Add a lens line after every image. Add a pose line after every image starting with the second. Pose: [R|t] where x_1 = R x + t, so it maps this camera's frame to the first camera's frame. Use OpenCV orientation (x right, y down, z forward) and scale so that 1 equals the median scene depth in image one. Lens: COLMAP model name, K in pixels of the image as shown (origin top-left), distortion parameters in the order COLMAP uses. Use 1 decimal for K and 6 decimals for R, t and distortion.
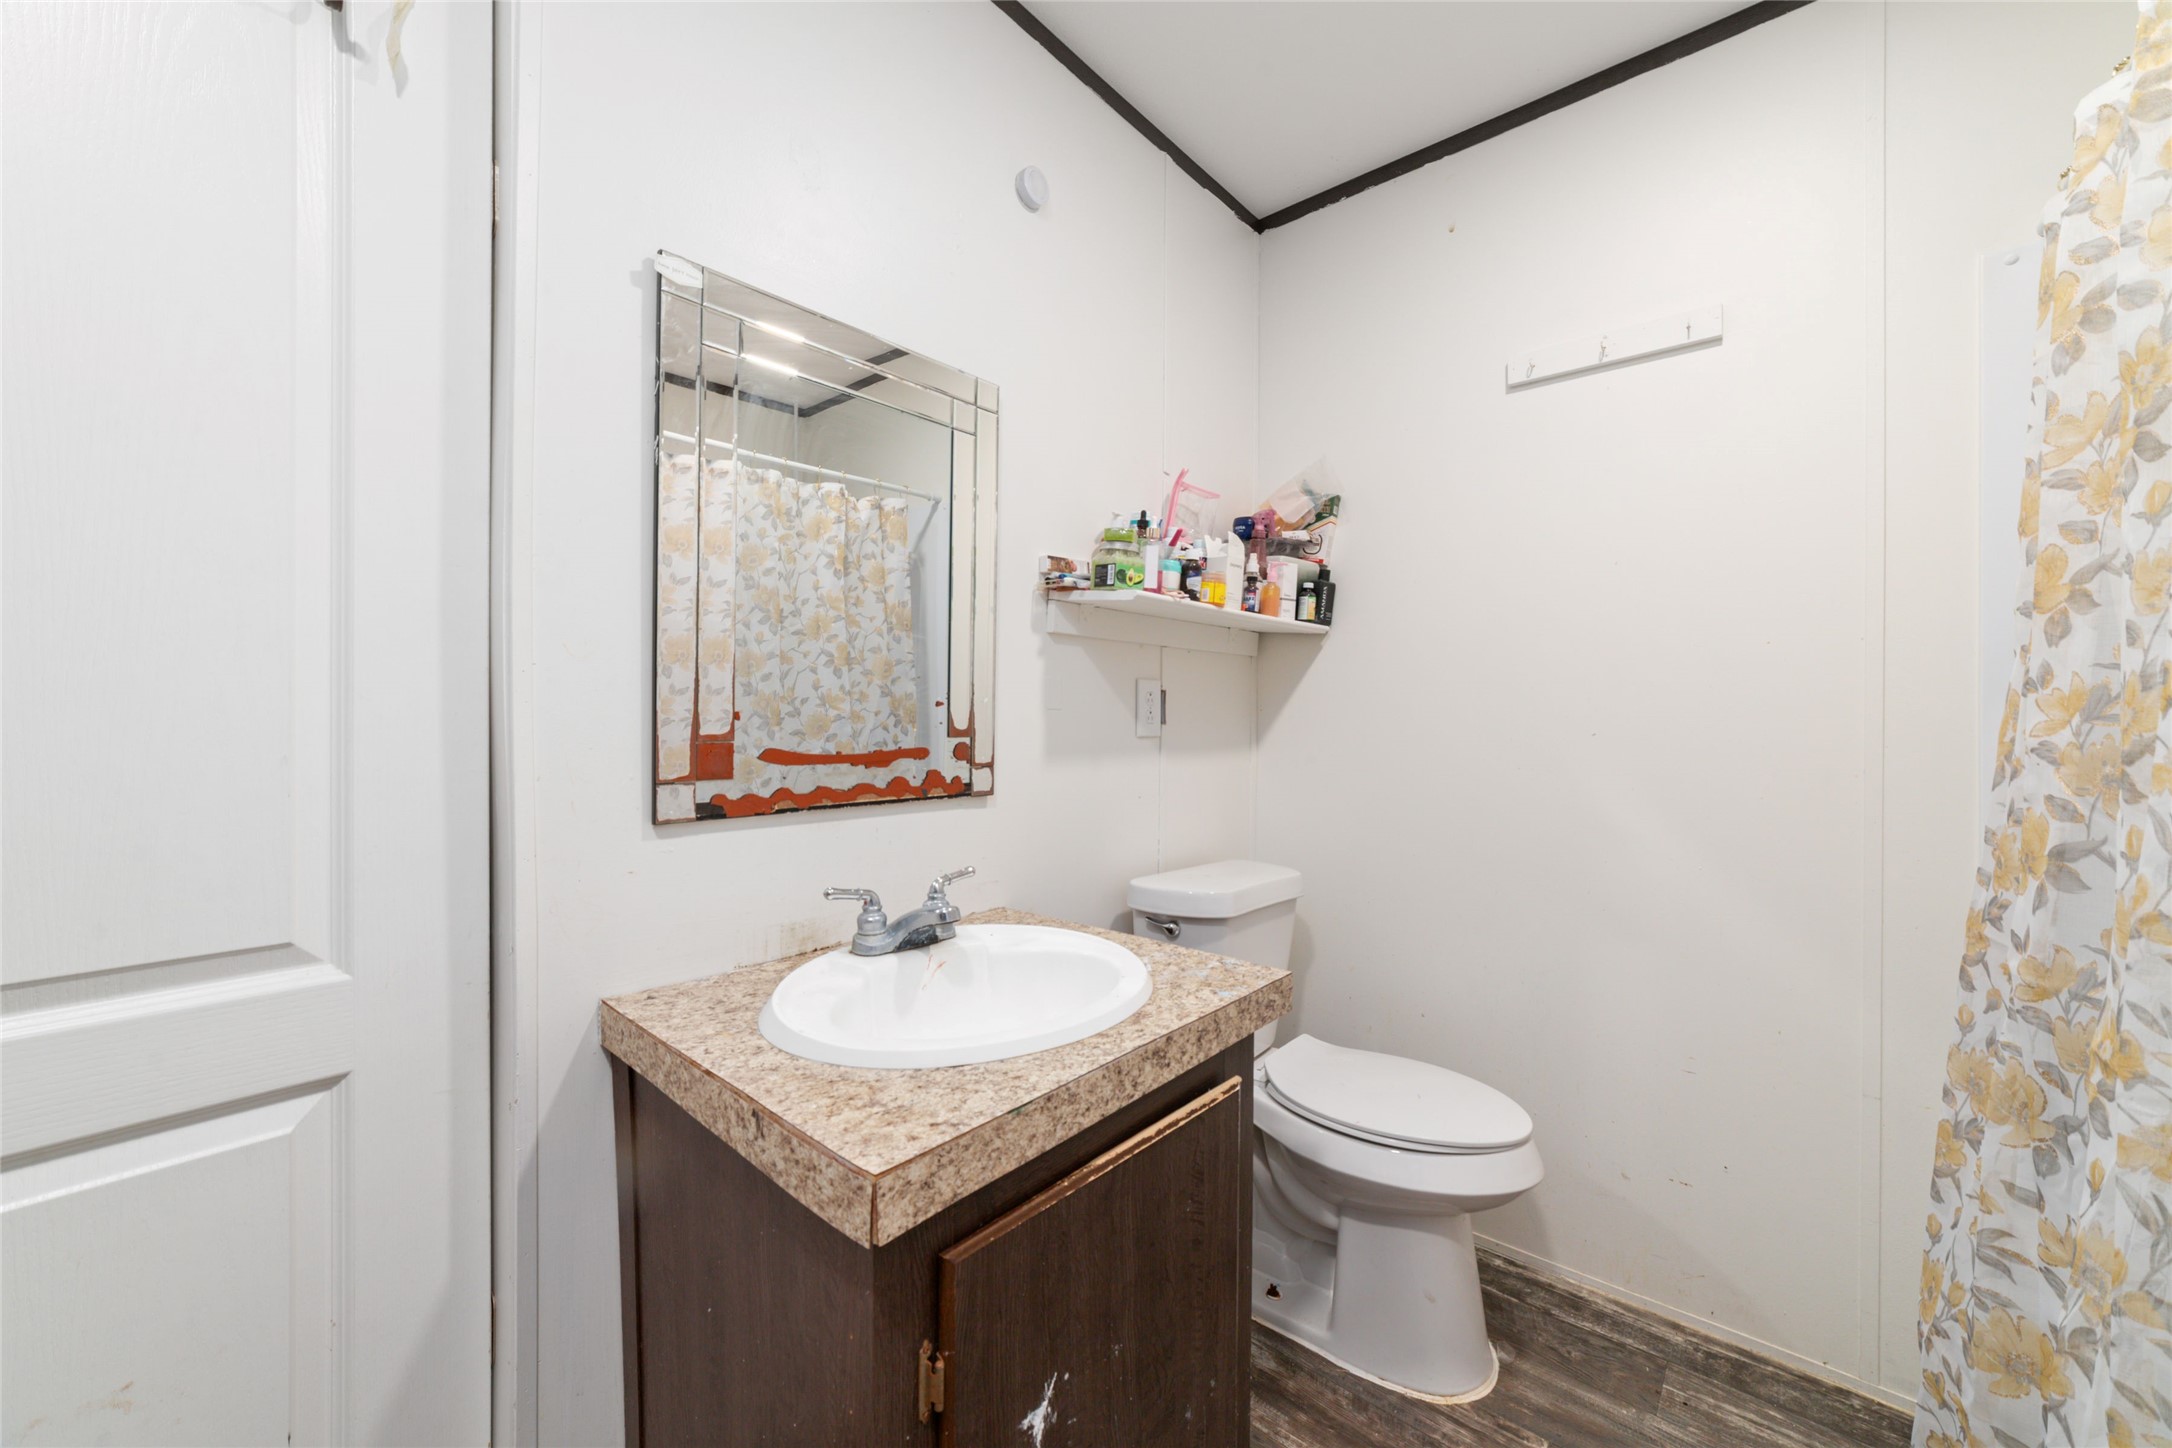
lens RADIAL K [[823.3, 0, 1093.2], [0, 823.3, 721.2], [0, 0, 1]] dist [-0.026255, 0.008898]
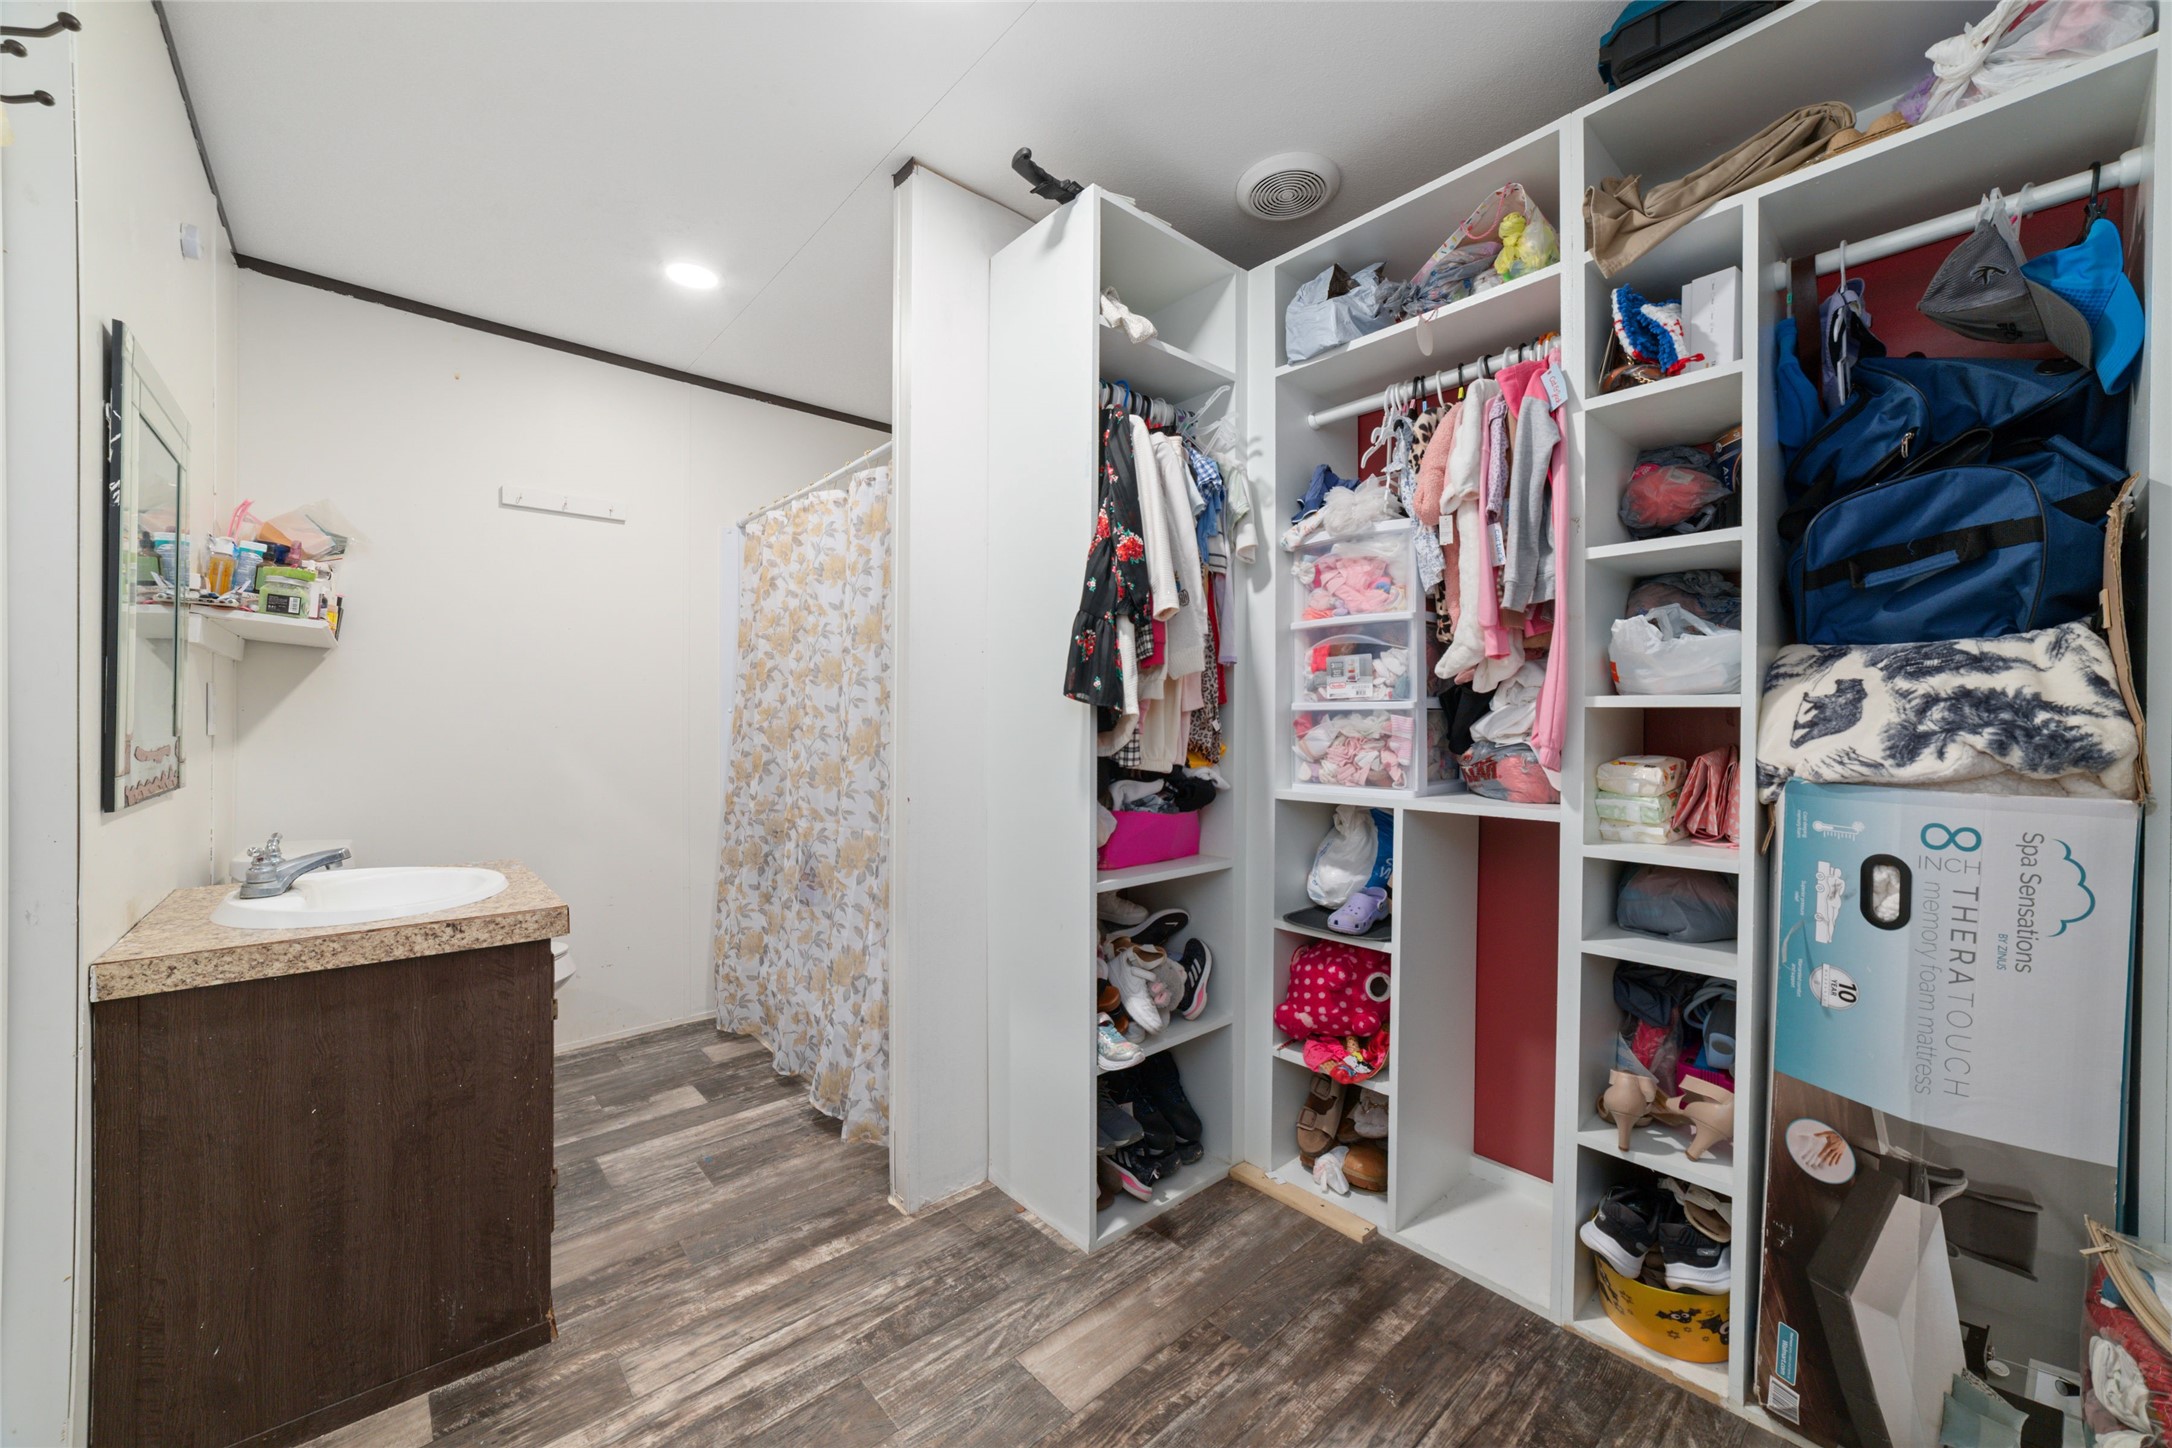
lens RADIAL K [[823.3, 0, 1093.2], [0, 823.3, 721.2], [0, 0, 1]] dist [-0.026255, 0.008898]
pose [[0.122460, -0.005669, 0.992457, -1.350757], [0.000542, 0.999984, 0.005645, -0.006565], [-0.992473, -0.000154, 0.122461, -0.462965]]
